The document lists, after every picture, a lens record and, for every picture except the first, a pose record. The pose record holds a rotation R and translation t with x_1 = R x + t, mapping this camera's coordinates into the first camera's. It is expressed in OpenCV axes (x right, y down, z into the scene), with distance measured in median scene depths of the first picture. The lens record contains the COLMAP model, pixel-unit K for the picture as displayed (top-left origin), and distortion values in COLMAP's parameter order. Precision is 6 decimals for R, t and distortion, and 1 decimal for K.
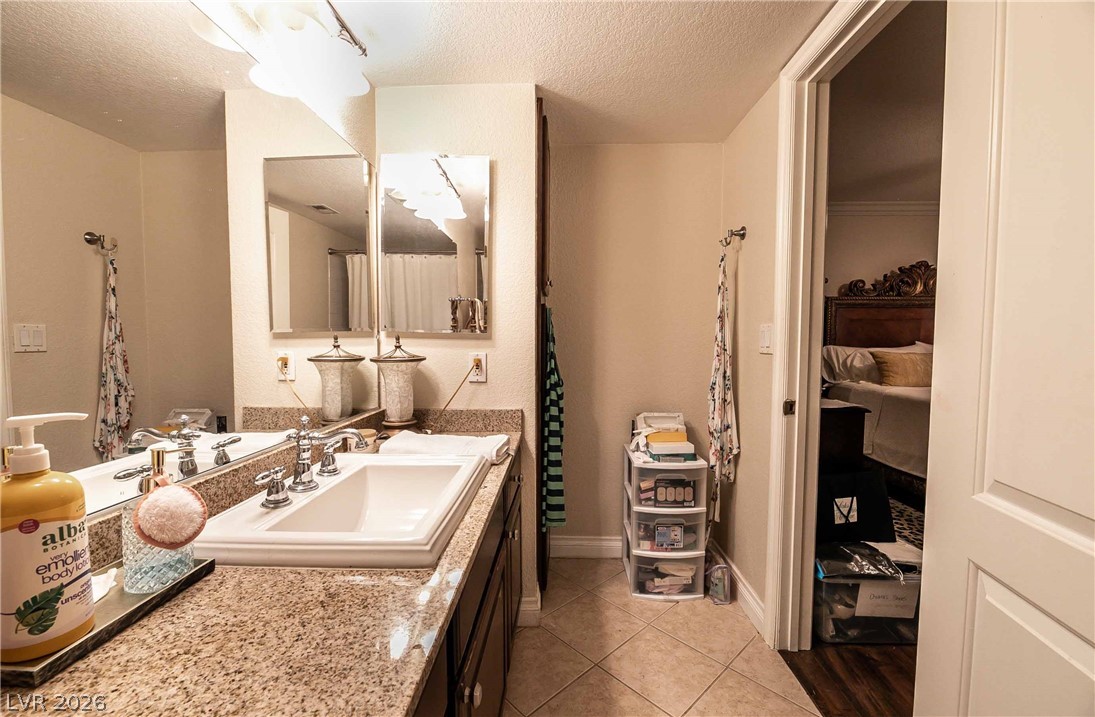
lens RADIAL K [[446.0, 0, 546.9], [0, 446.0, 361.5], [0, 0, 1]] dist [-0.000782, -0.004915]
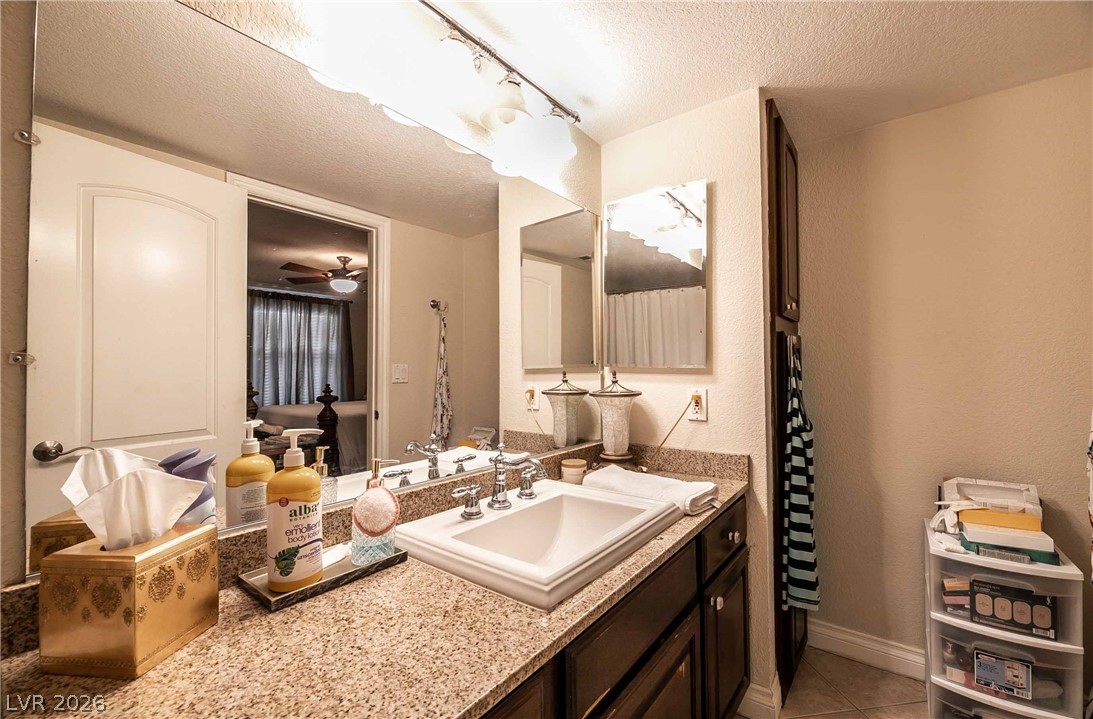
lens RADIAL K [[446.3, 0, 551.1], [0, 446.3, 361.4], [0, 0, 1]] dist [-0.001034, -0.003640]
pose [[0.813177, -0.018721, -0.581716, 0.138326], [-0.022349, 0.997741, -0.063352, -0.010540], [0.581588, 0.064517, 0.810921, 0.070030]]
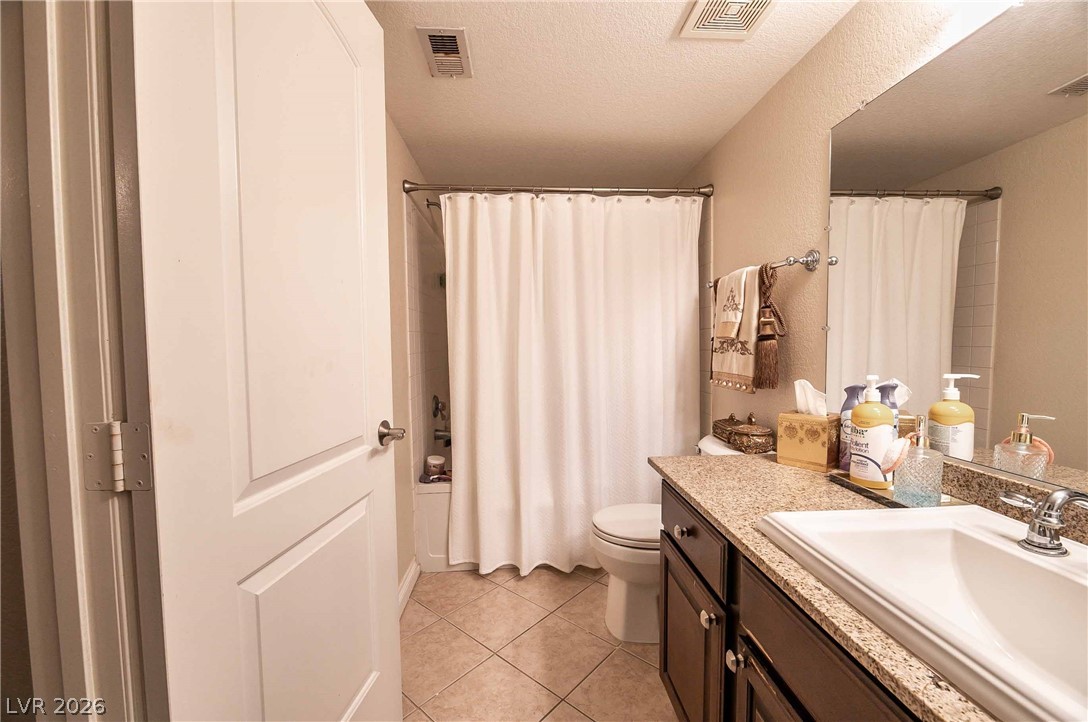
lens RADIAL K [[441.3, 0, 547.7], [0, 441.3, 362.7], [0, 0, 1]] dist [0.001187, -0.003018]
pose [[-0.995115, 0.013585, -0.097787, 0.175158], [0.003946, 0.995169, 0.098099, -0.045078], [0.098647, 0.097234, -0.990361, 0.869893]]
